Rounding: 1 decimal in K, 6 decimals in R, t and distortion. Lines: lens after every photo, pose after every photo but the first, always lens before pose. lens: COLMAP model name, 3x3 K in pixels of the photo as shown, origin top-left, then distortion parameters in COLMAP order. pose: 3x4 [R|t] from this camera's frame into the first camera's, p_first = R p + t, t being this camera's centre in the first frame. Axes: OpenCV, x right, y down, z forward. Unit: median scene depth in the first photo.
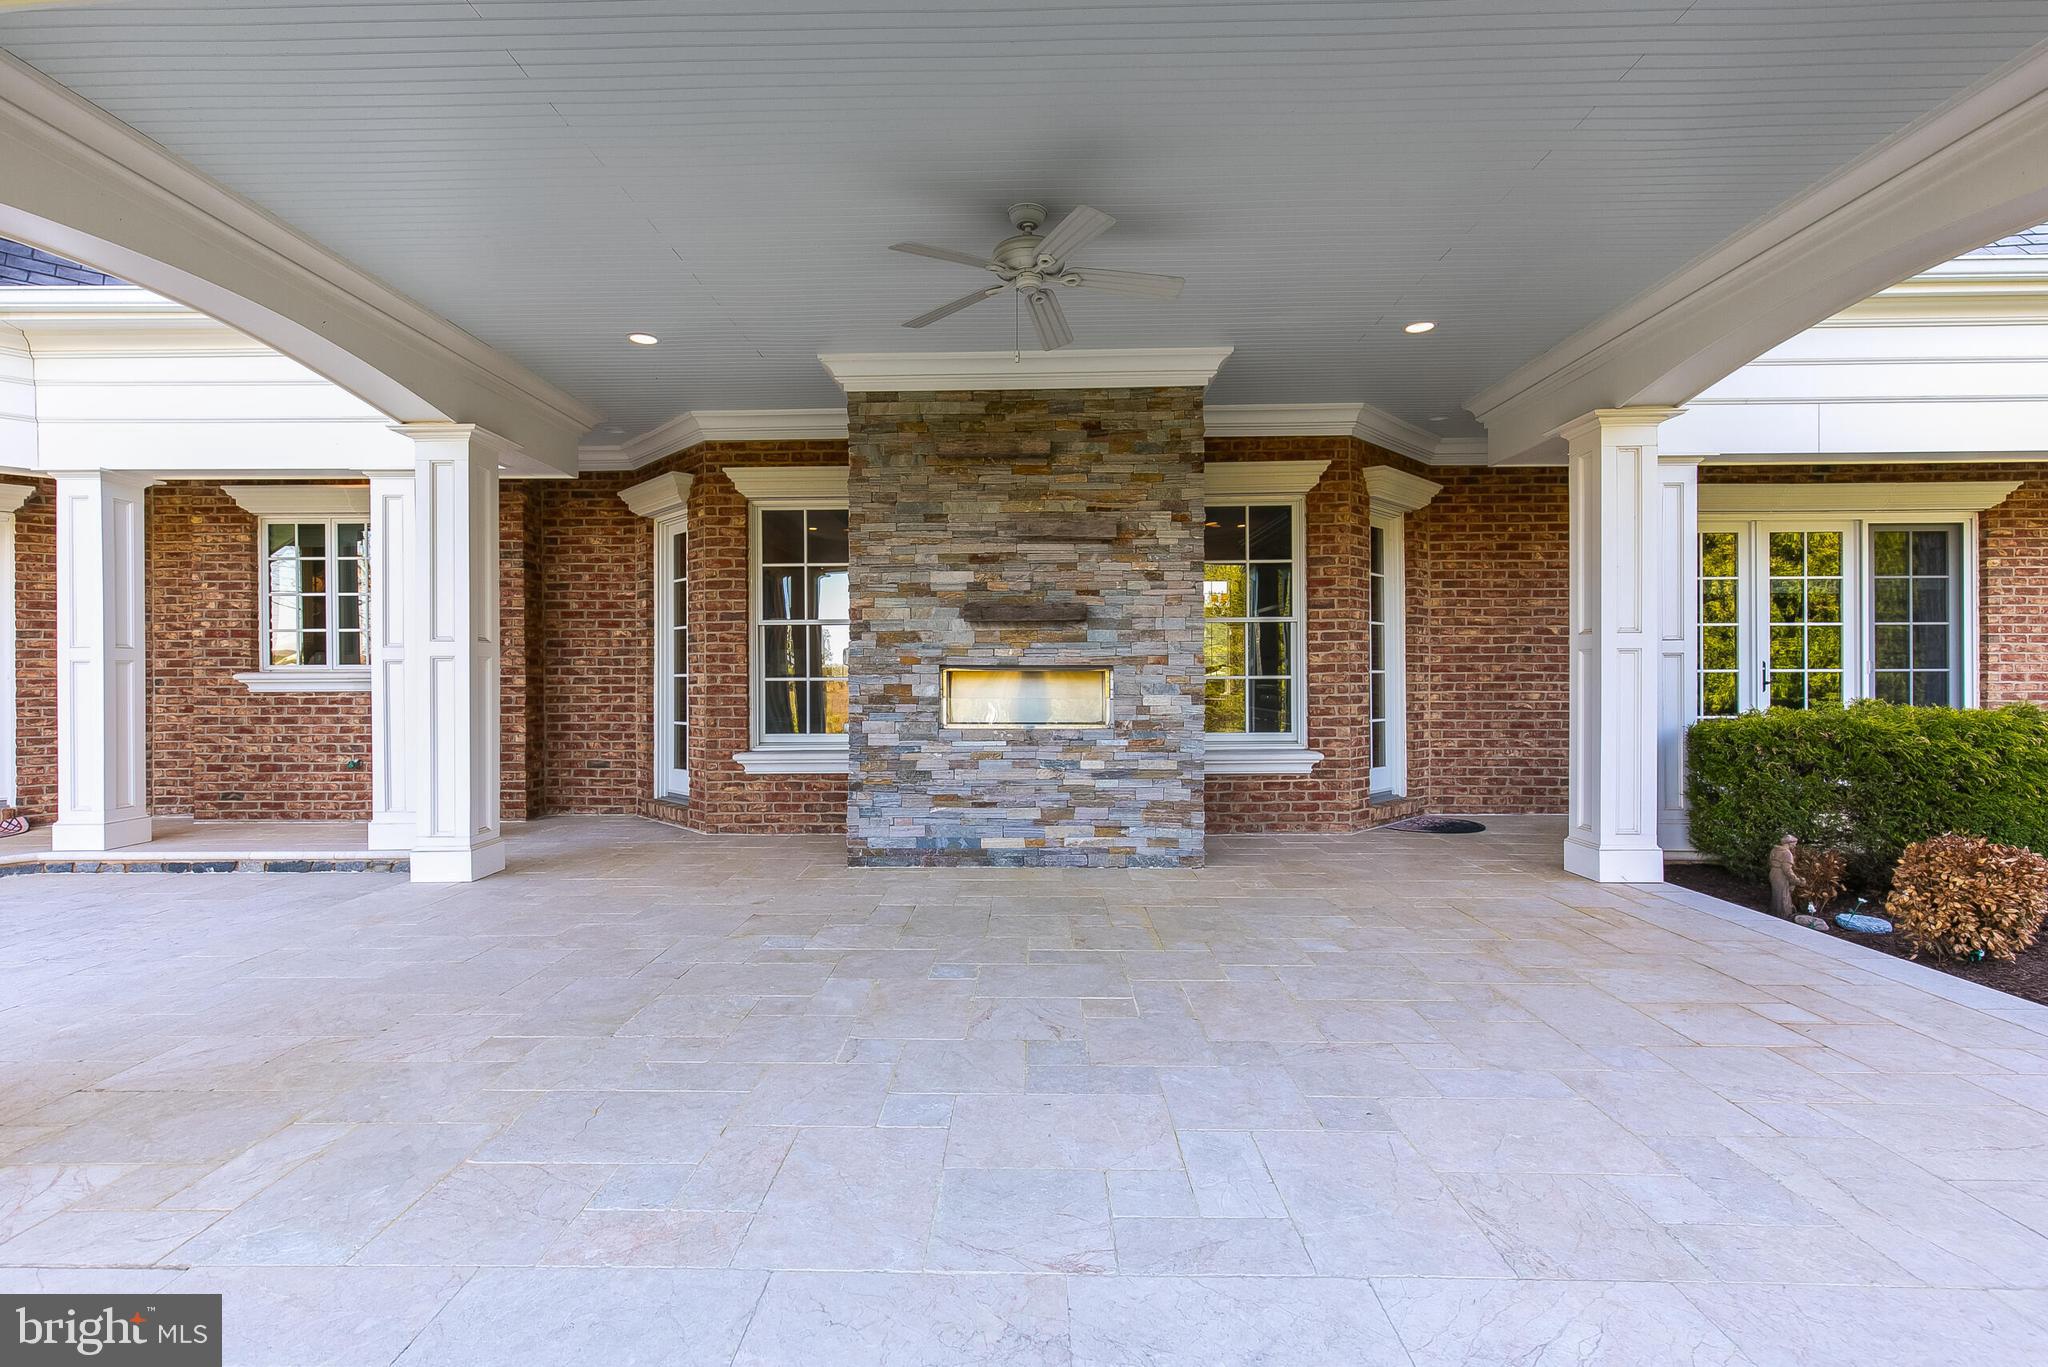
lens RADIAL K [[938.2, 0, 1024.0], [0, 938.2, 683.5], [0, 0, 1]] dist [0.004755, 0.000213]
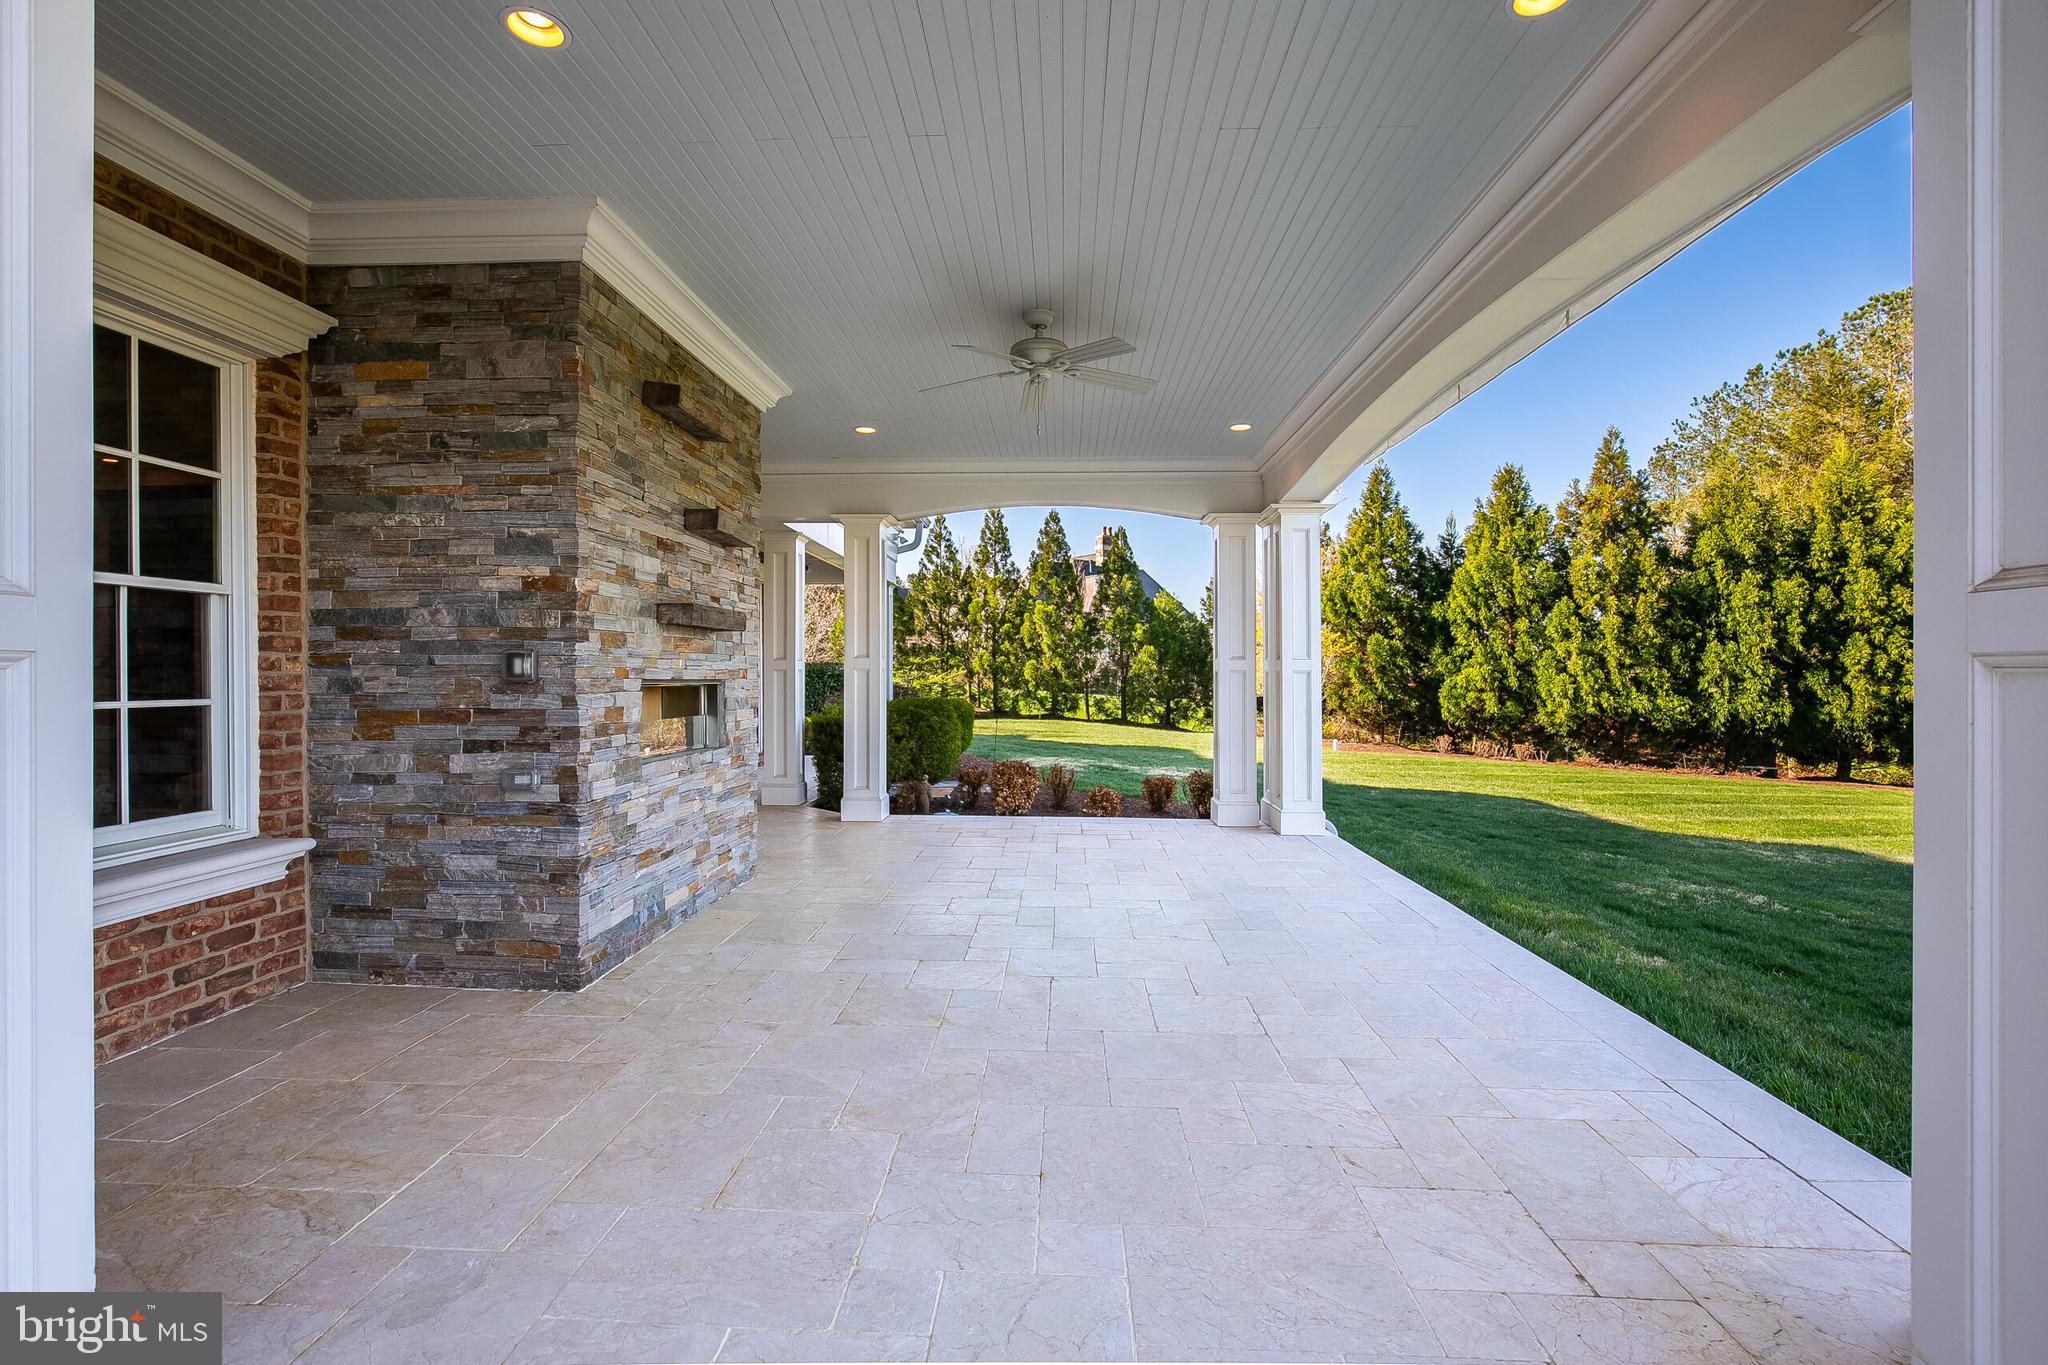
lens RADIAL K [[919.8, 0, 1024.0], [0, 919.8, 682.5], [0, 0, 1]] dist [-0.014496, 0.000149]
pose [[0.024563, -0.004194, 0.999689, -0.613358], [0.004089, 0.999983, 0.004095, -0.014218], [-0.999690, 0.003988, 0.024579, 0.511073]]
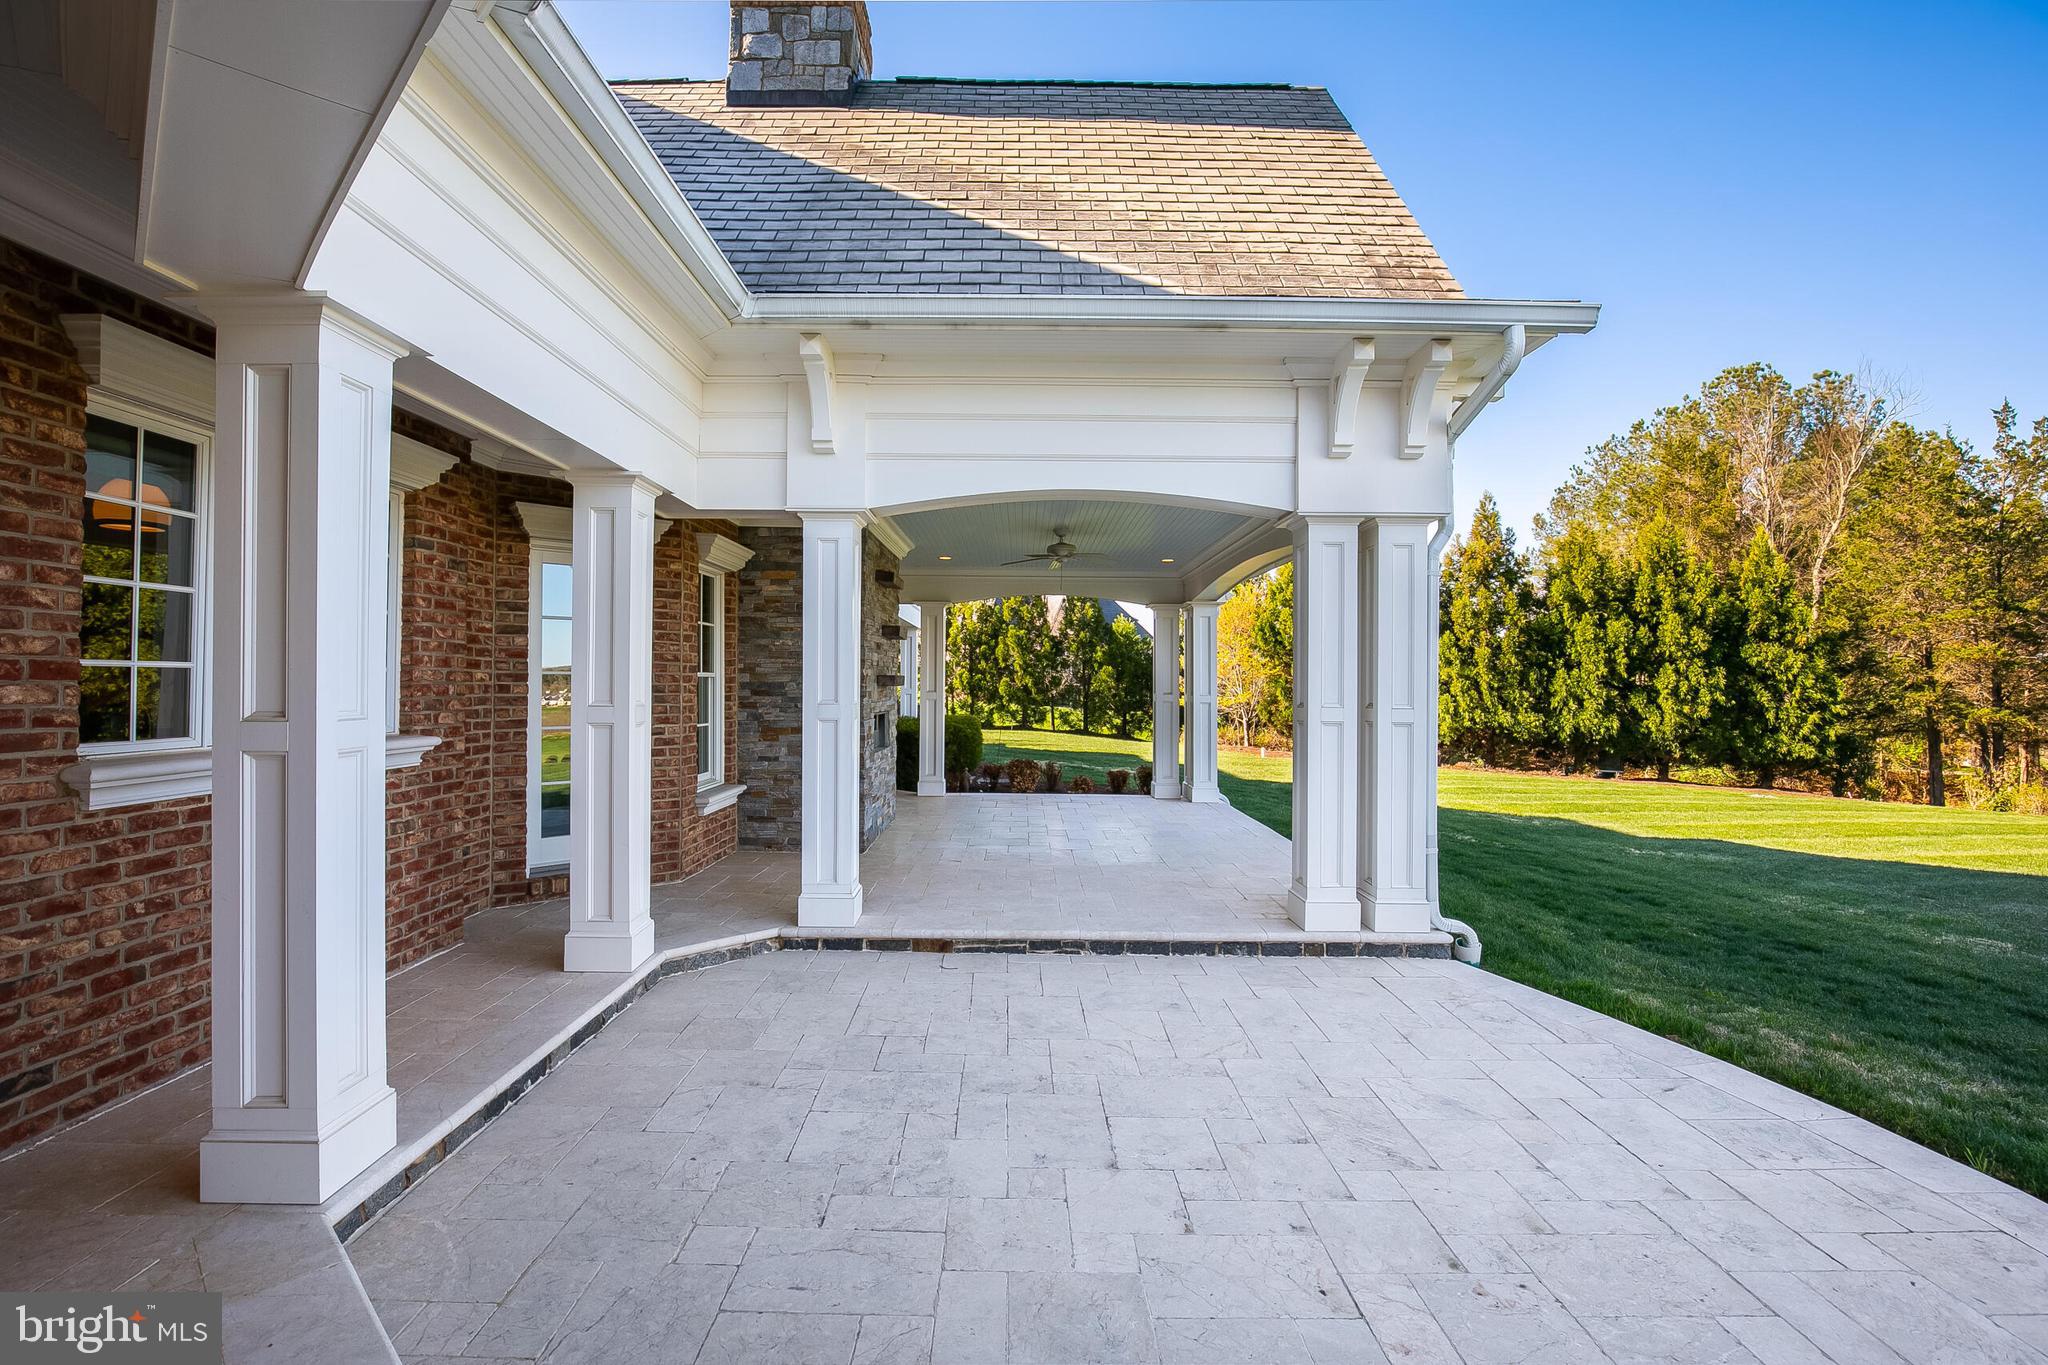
lens RADIAL K [[919.8, 0, 1024.0], [0, 919.8, 682.5], [0, 0, 1]] dist [-0.014496, 0.000149]
pose [[-0.022018, 0.006723, 0.999735, -1.230080], [-0.000451, 0.999977, -0.006735, -0.045175], [-0.999757, -0.000600, -0.022014, 0.592141]]
